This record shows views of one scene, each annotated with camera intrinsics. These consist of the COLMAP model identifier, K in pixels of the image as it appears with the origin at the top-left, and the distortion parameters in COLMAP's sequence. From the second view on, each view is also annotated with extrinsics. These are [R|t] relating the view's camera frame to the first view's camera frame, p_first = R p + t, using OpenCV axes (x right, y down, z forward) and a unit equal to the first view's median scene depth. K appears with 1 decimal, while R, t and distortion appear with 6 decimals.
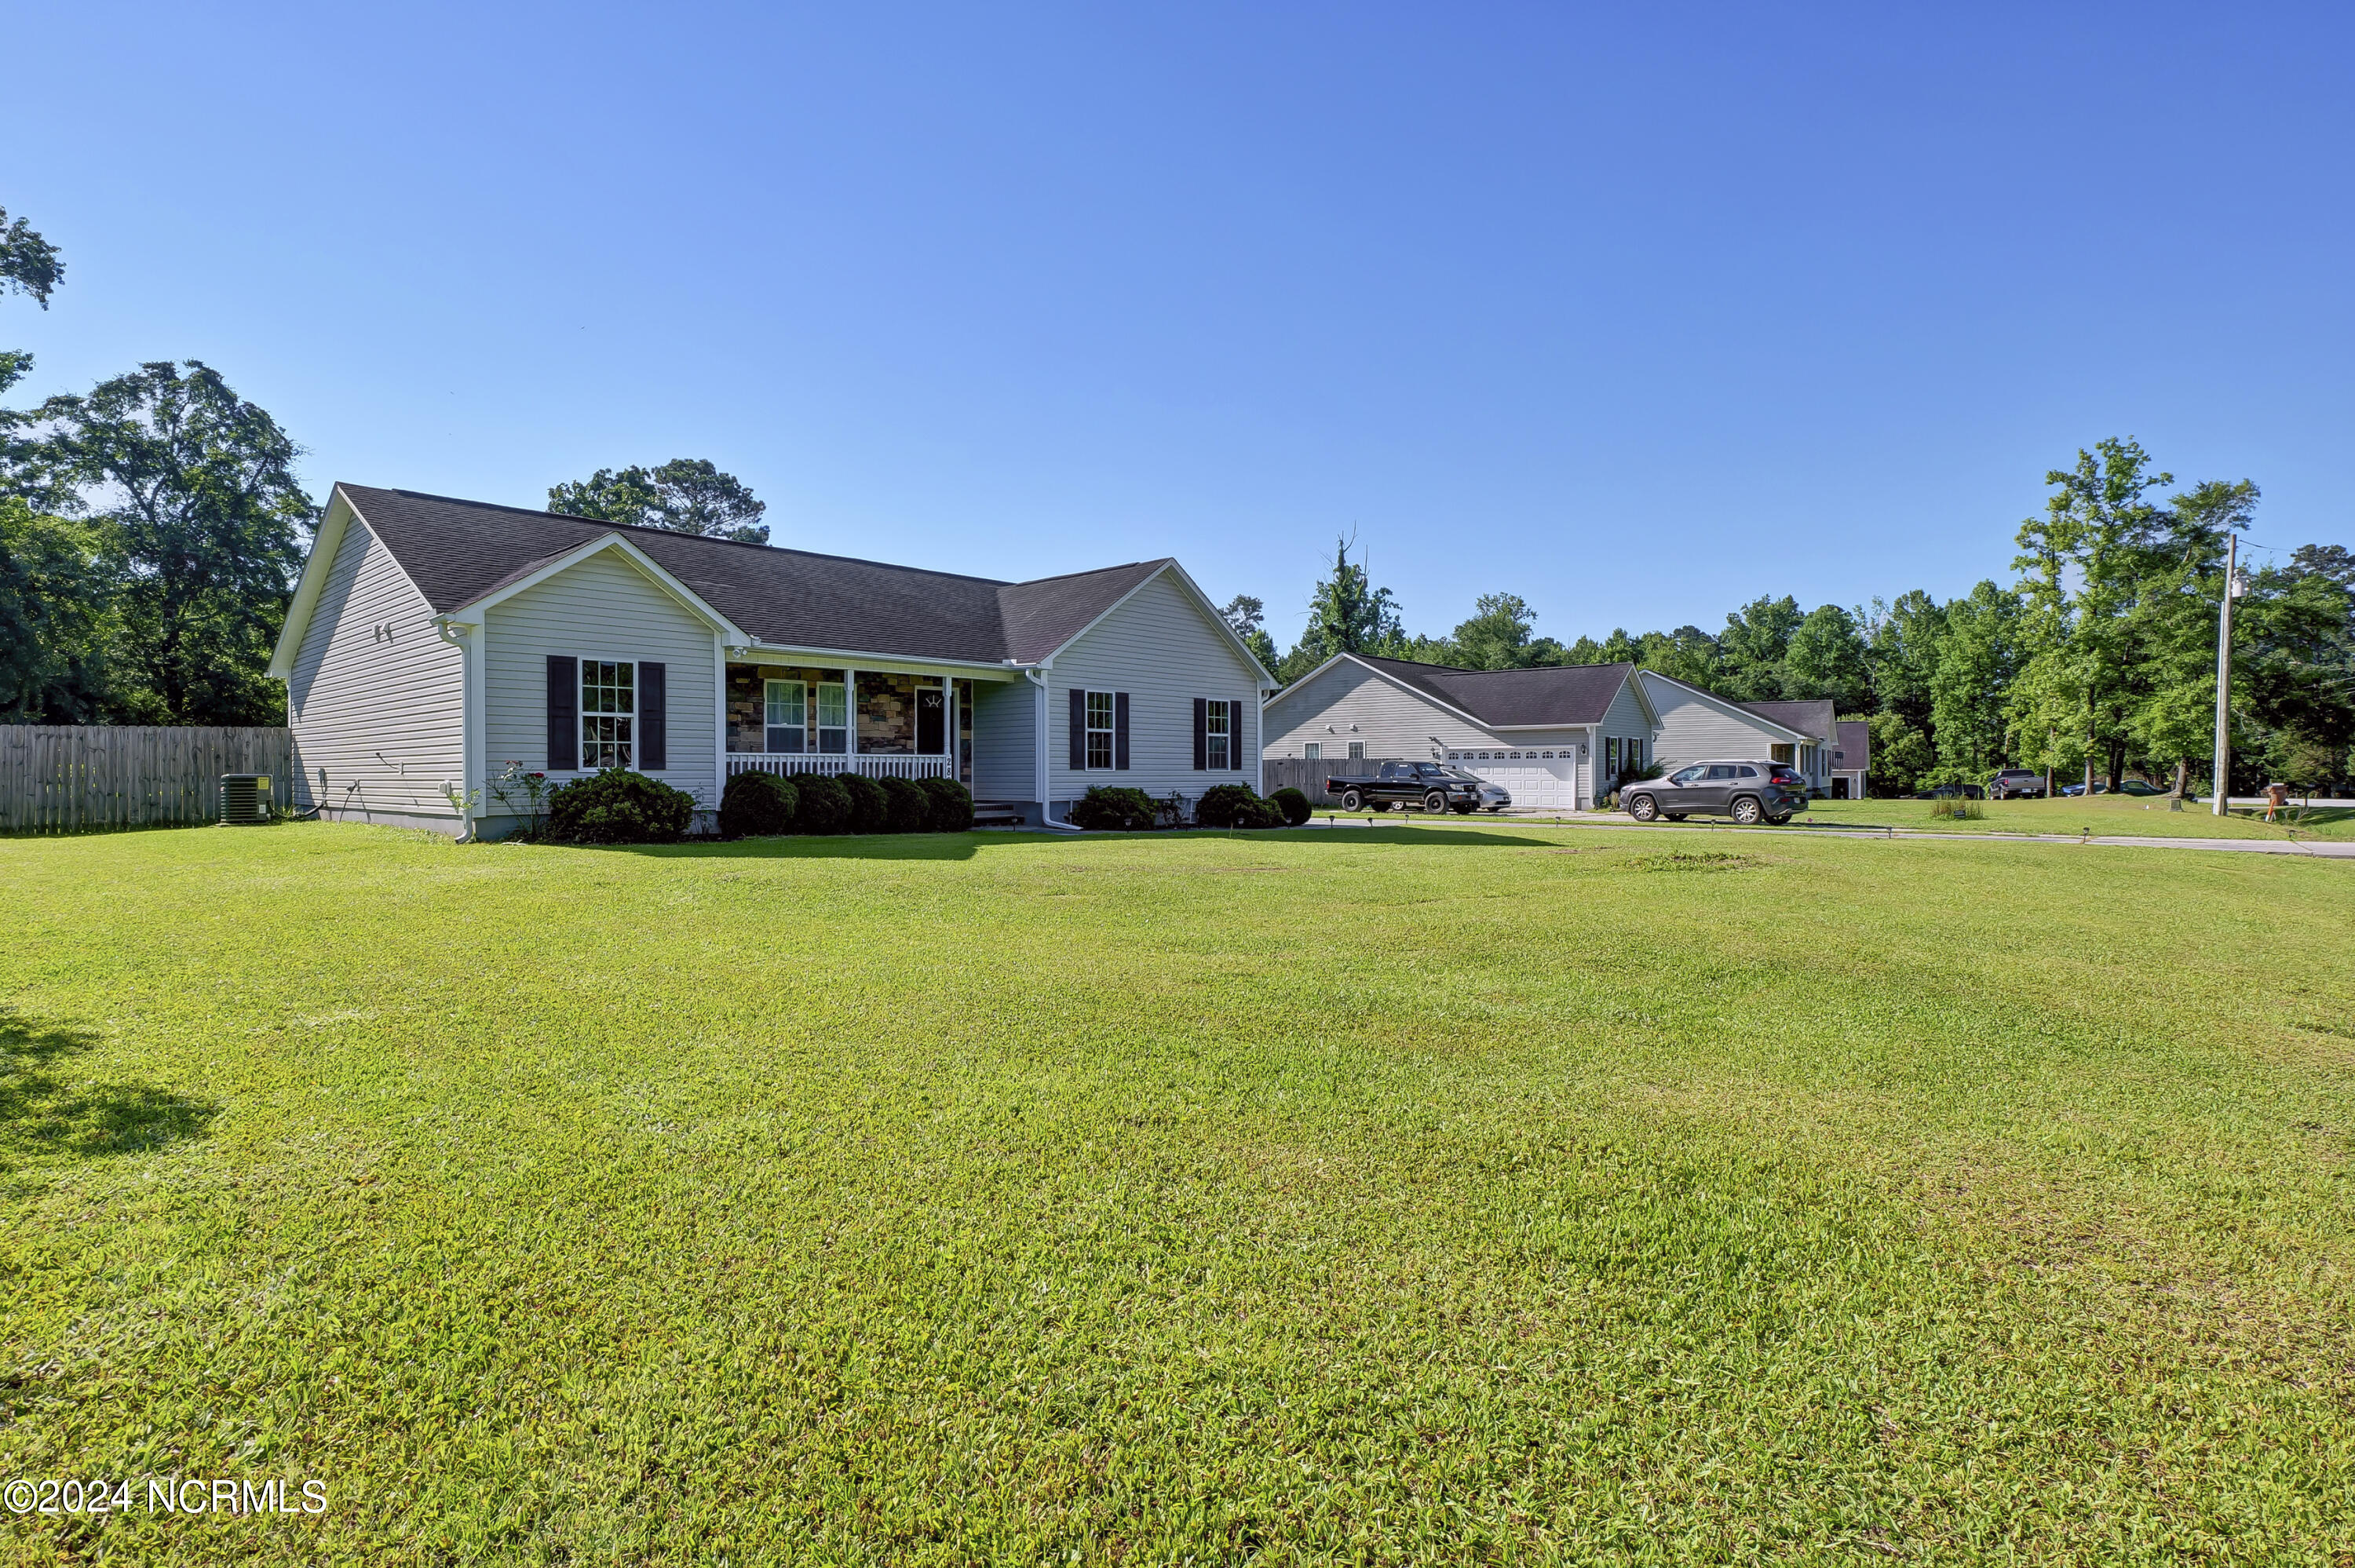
lens RADIAL K [[1166.4, 0, 1165.6], [0, 1166.4, 777.6], [0, 0, 1]] dist [-0.014211, -0.000621]
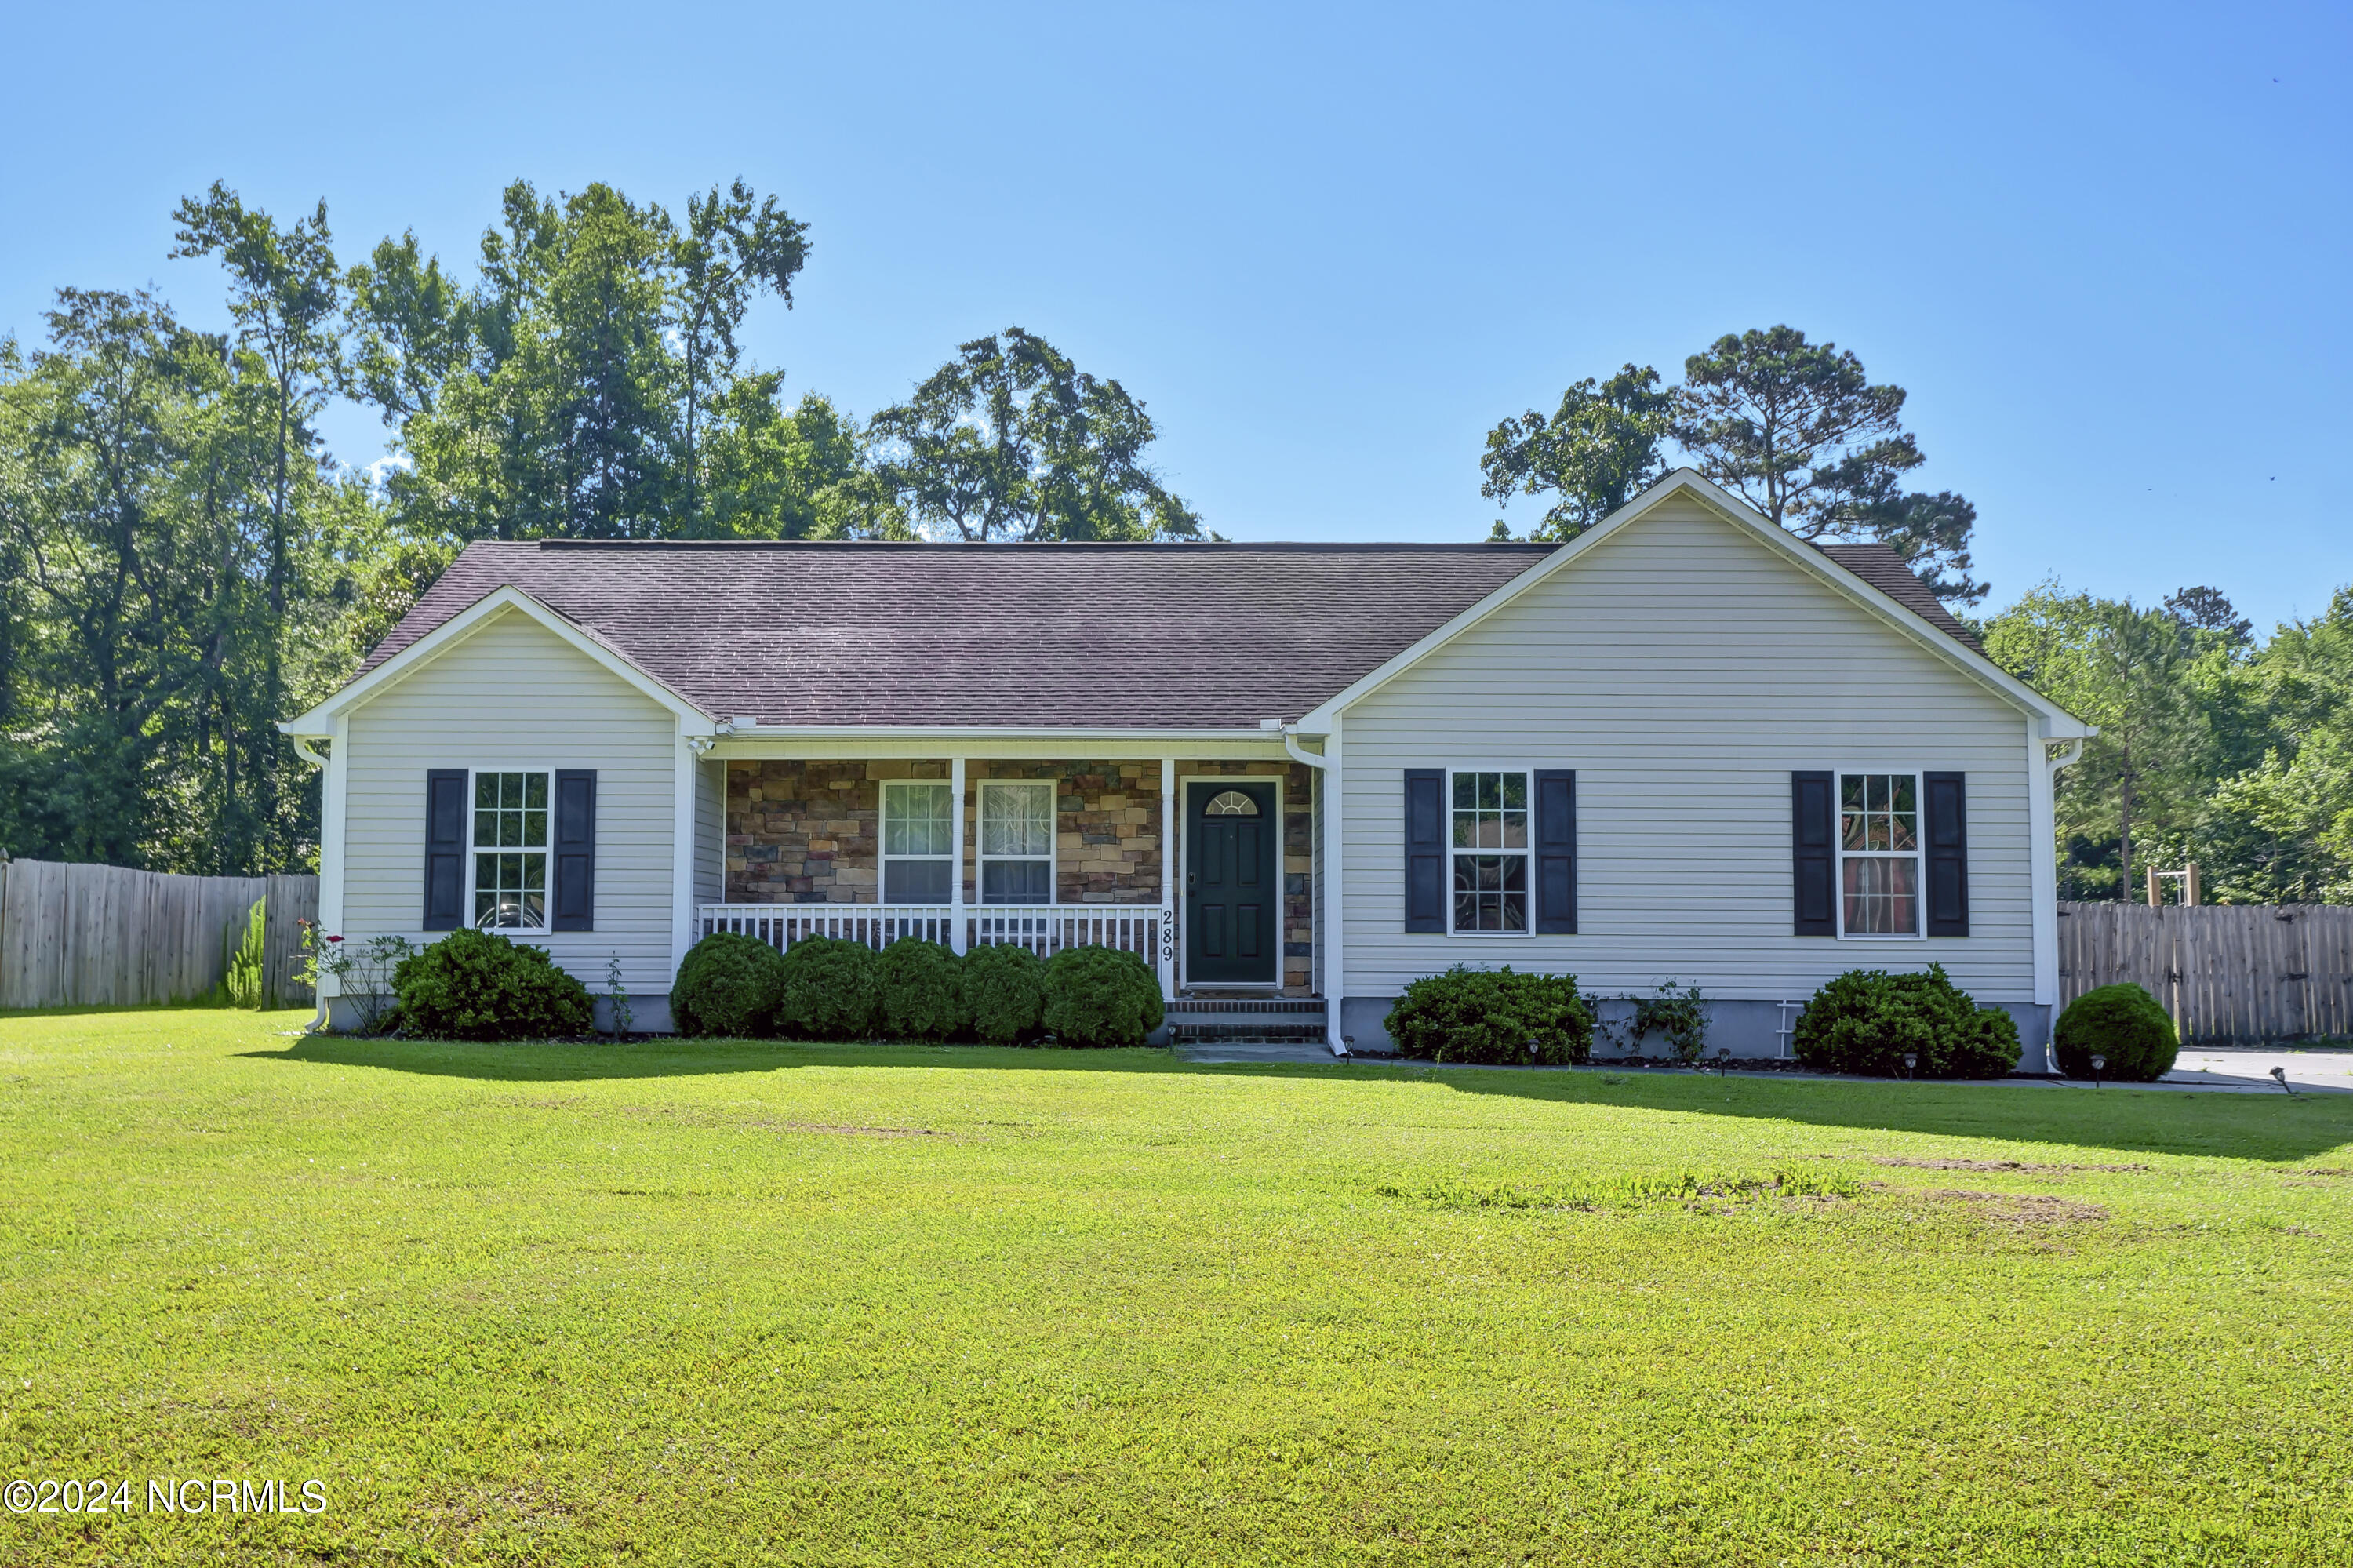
lens RADIAL K [[2491.7, 0, 1171.4], [0, 2491.7, 657.5], [0, 0, 1]] dist [0.028627, 0.003121]
pose [[0.665007, -0.078349, -0.742716, 0.620488], [-0.008655, 0.993607, -0.112565, -0.003182], [0.746787, 0.081285, 0.660078, 0.216330]]
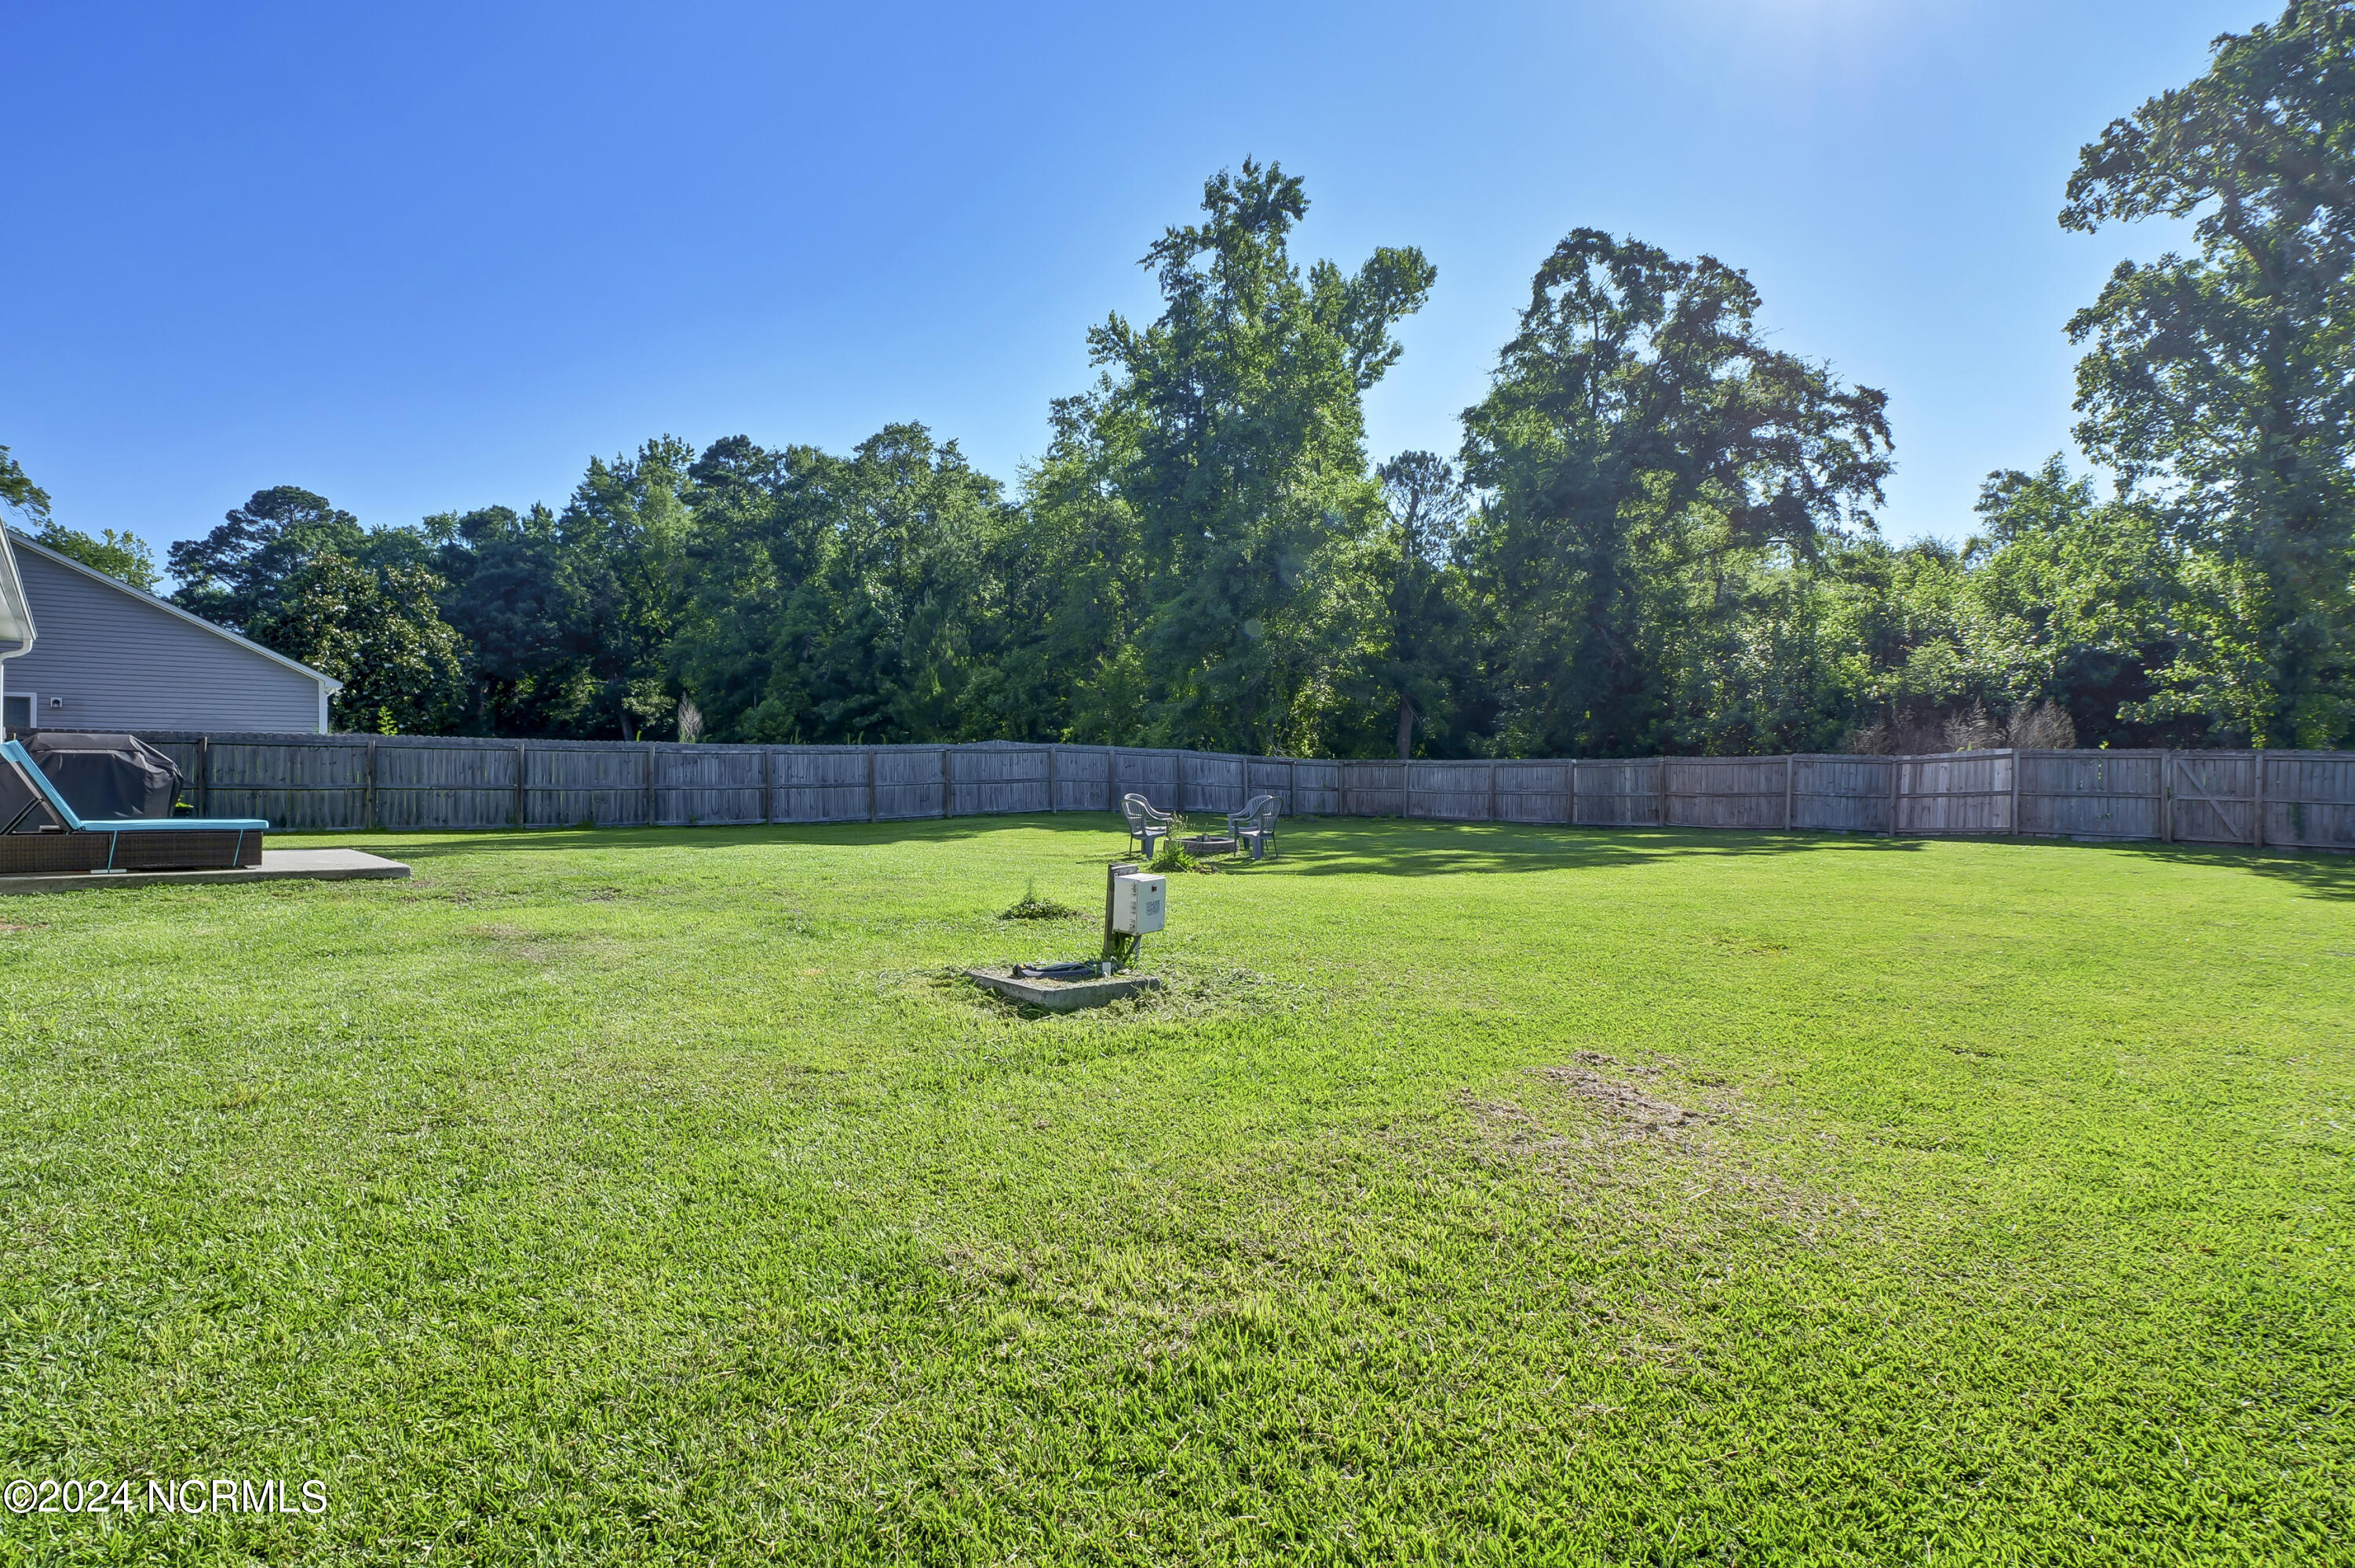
lens RADIAL K [[1166.4, 0, 1165.6], [0, 1166.4, 777.6], [0, 0, 1]] dist [-0.014211, -0.000621]
pose [[-0.111159, 0.004410, -0.993793, -0.106169], [-0.002495, 0.999986, 0.004717, -0.013165], [0.993799, 0.003004, -0.111147, 1.649402]]
